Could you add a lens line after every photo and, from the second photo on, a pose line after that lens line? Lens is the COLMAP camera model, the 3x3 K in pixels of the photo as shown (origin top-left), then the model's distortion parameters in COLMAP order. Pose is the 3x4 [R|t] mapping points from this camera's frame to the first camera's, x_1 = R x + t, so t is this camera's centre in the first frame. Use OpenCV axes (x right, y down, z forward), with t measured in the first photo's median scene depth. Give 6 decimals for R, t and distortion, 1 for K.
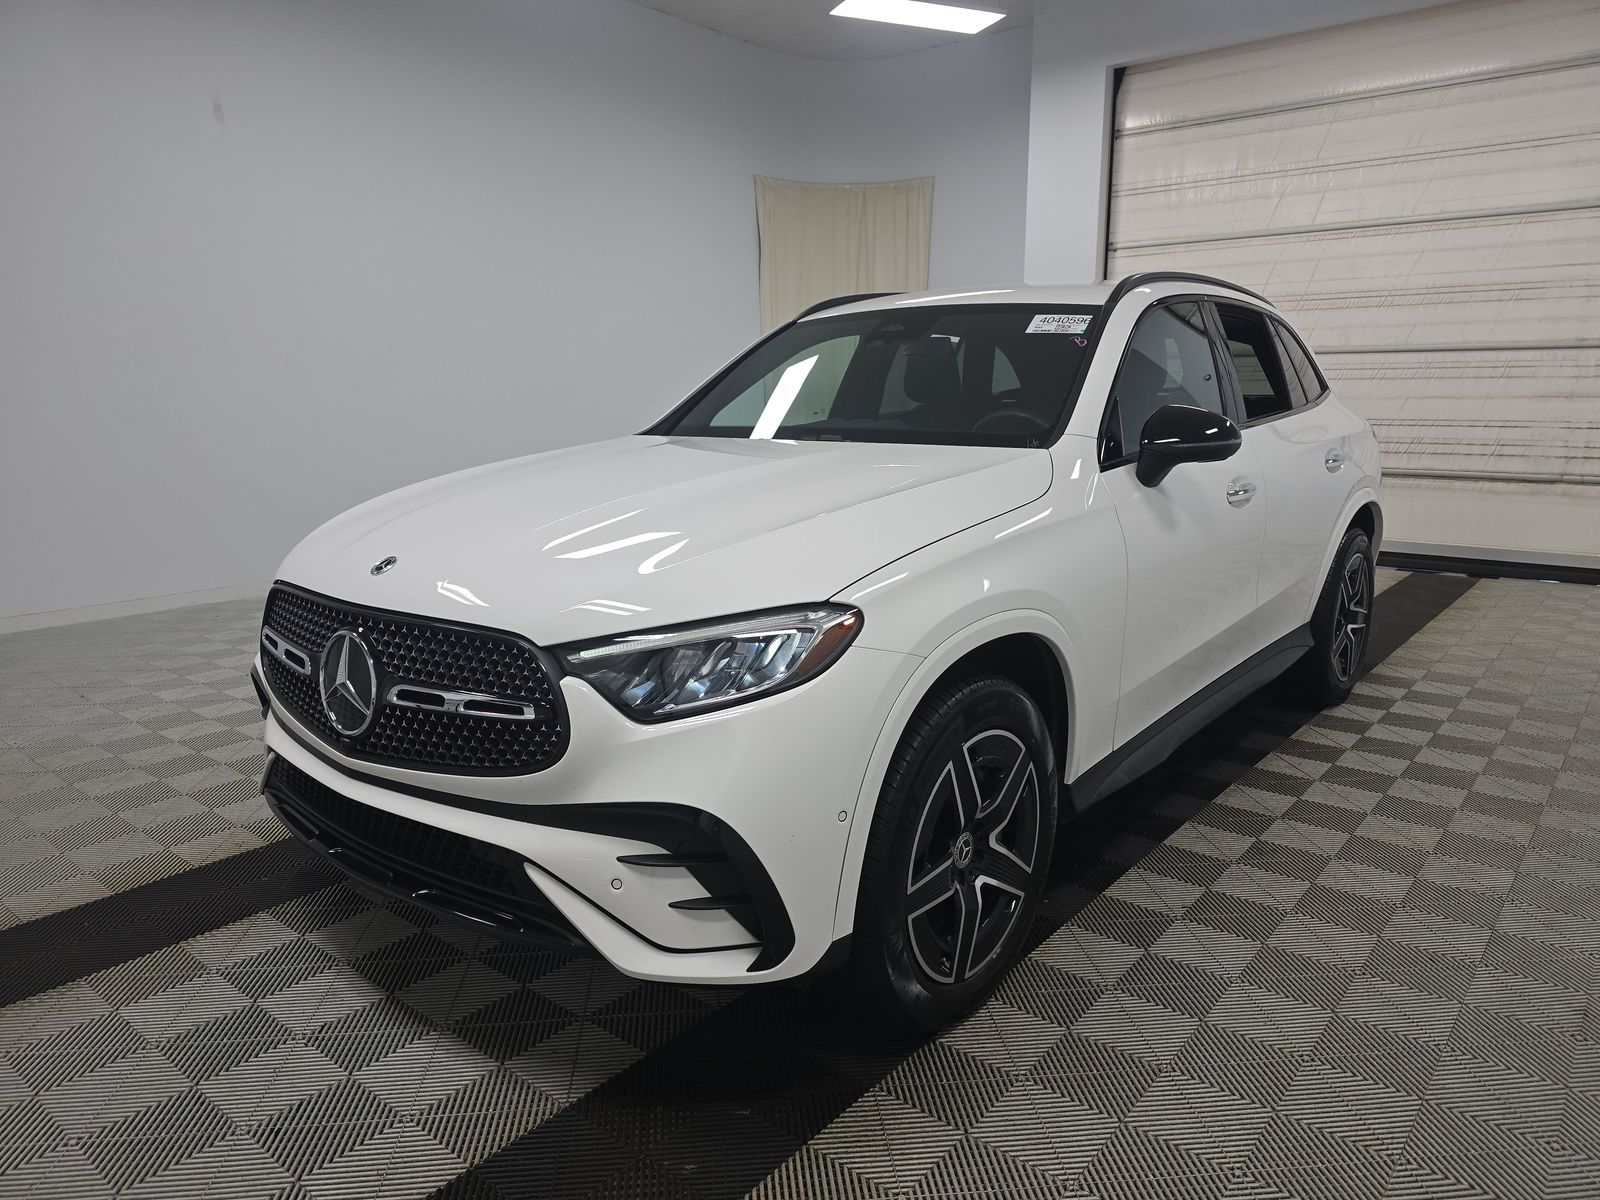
lens RADIAL K [[1089.2, 0, 800.0], [0, 1089.2, 600.0], [0, 0, 1]] dist [0.040158, -0.025995]
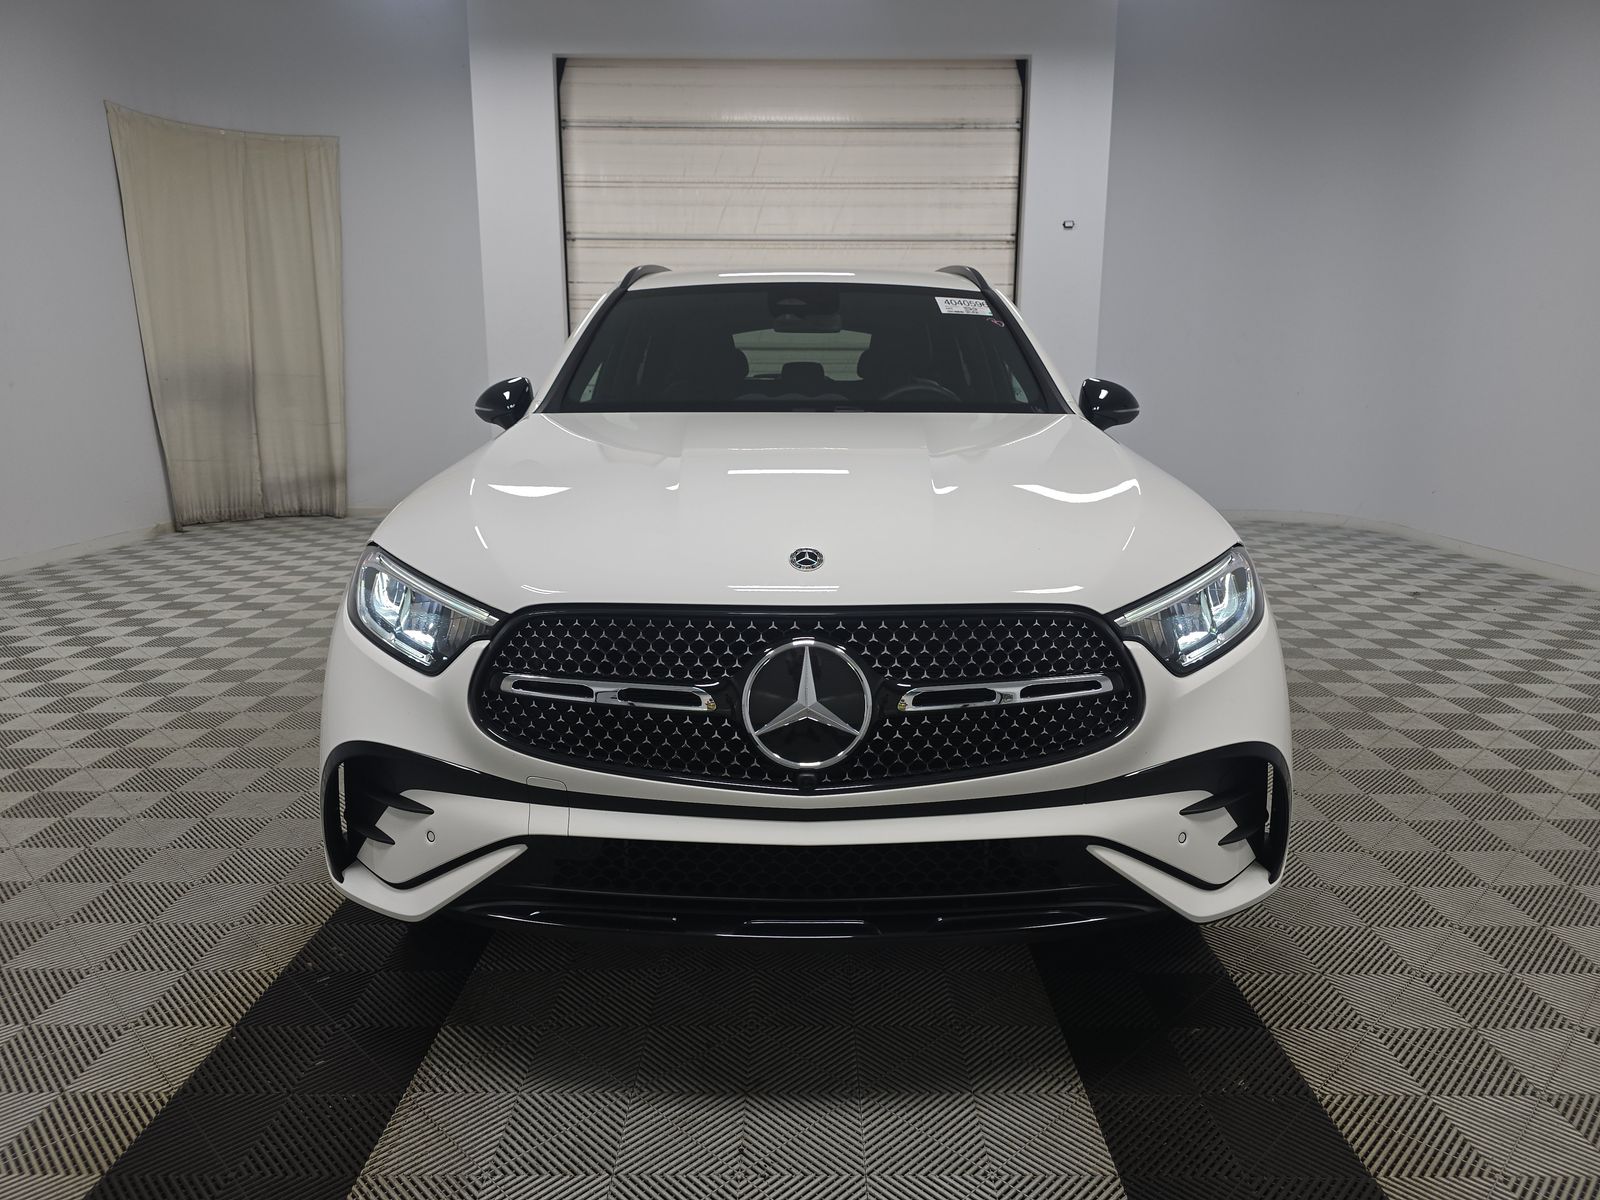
lens RADIAL K [[1077.8, 0, 782.0], [0, 1077.8, 617.2], [0, 0, 1]] dist [0.043967, -0.027985]
pose [[0.777582, -0.127933, 0.615629, -0.267351], [0.114774, 0.991512, 0.061078, -0.011817], [-0.618218, 0.023165, 0.785665, 0.110474]]
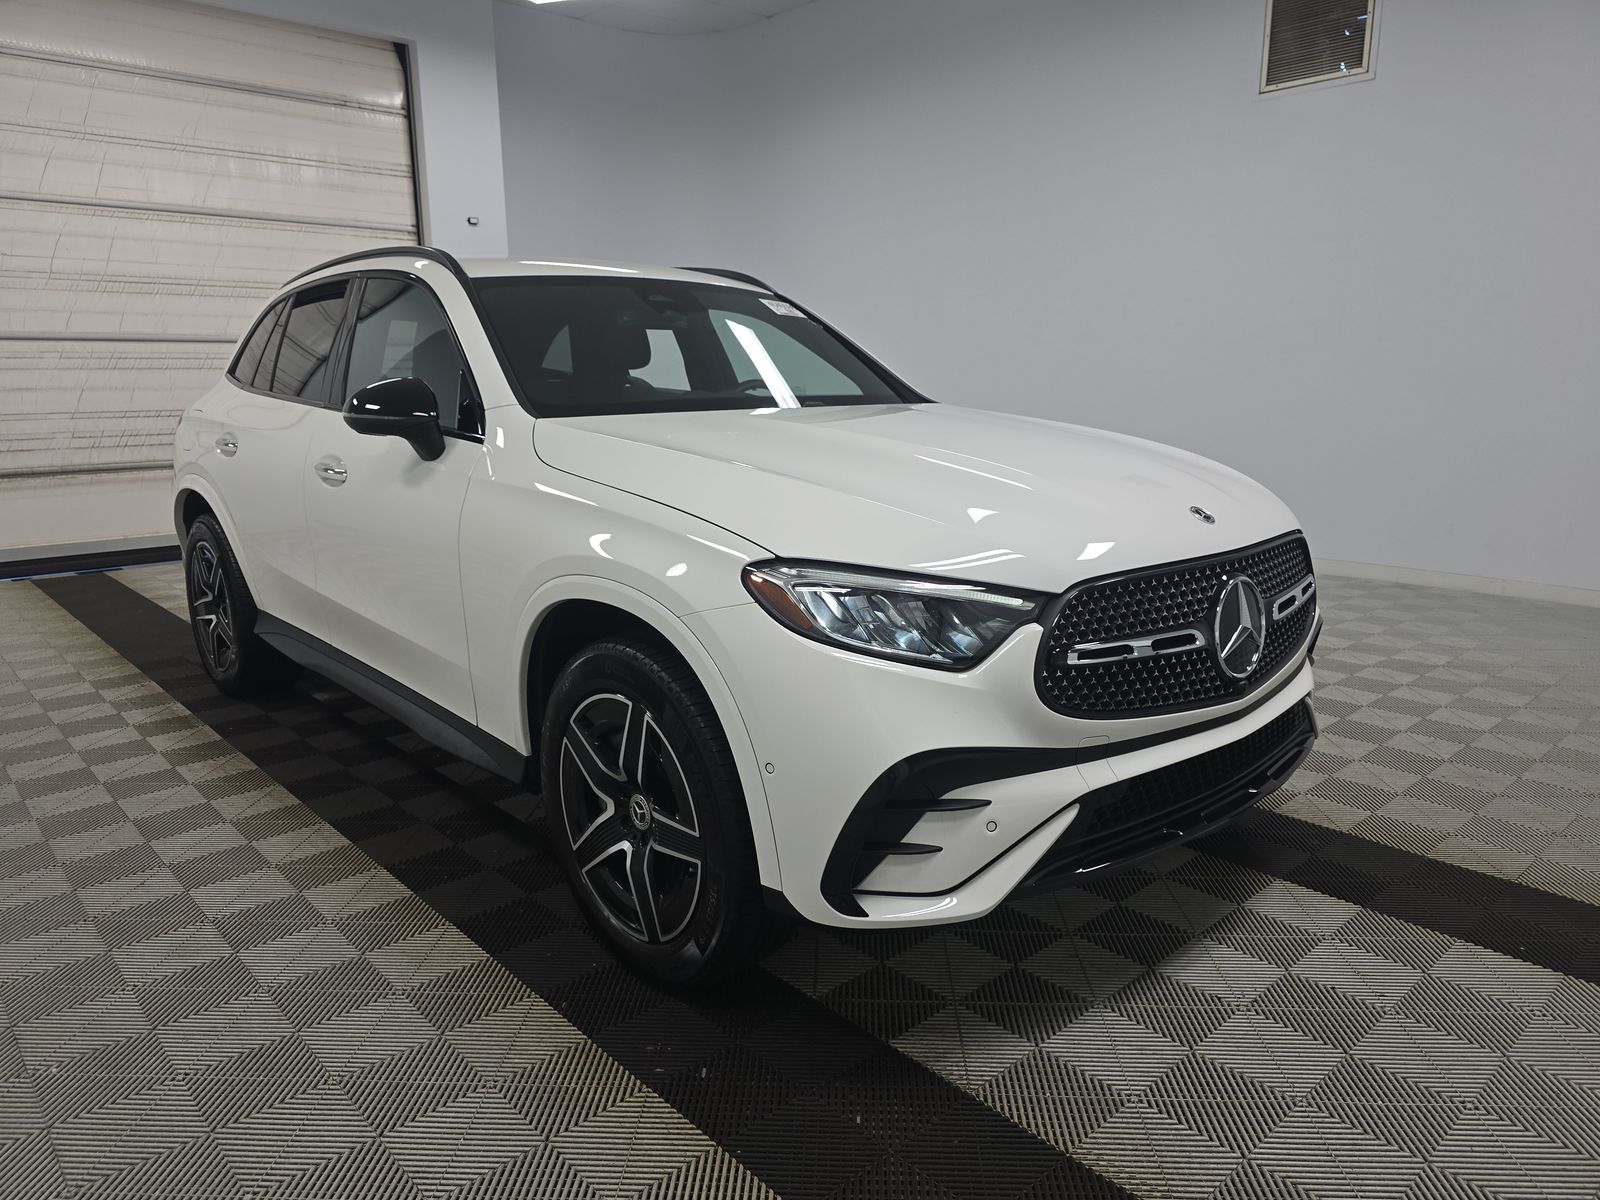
lens RADIAL K [[1077.8, 0, 782.0], [0, 1077.8, 617.2], [0, 0, 1]] dist [0.043967, -0.027985]
pose [[0.162591, -0.213814, 0.963248, -0.414293], [0.199106, 0.963266, 0.180210, -0.055308], [-0.966396, 0.162488, 0.199190, 0.333652]]
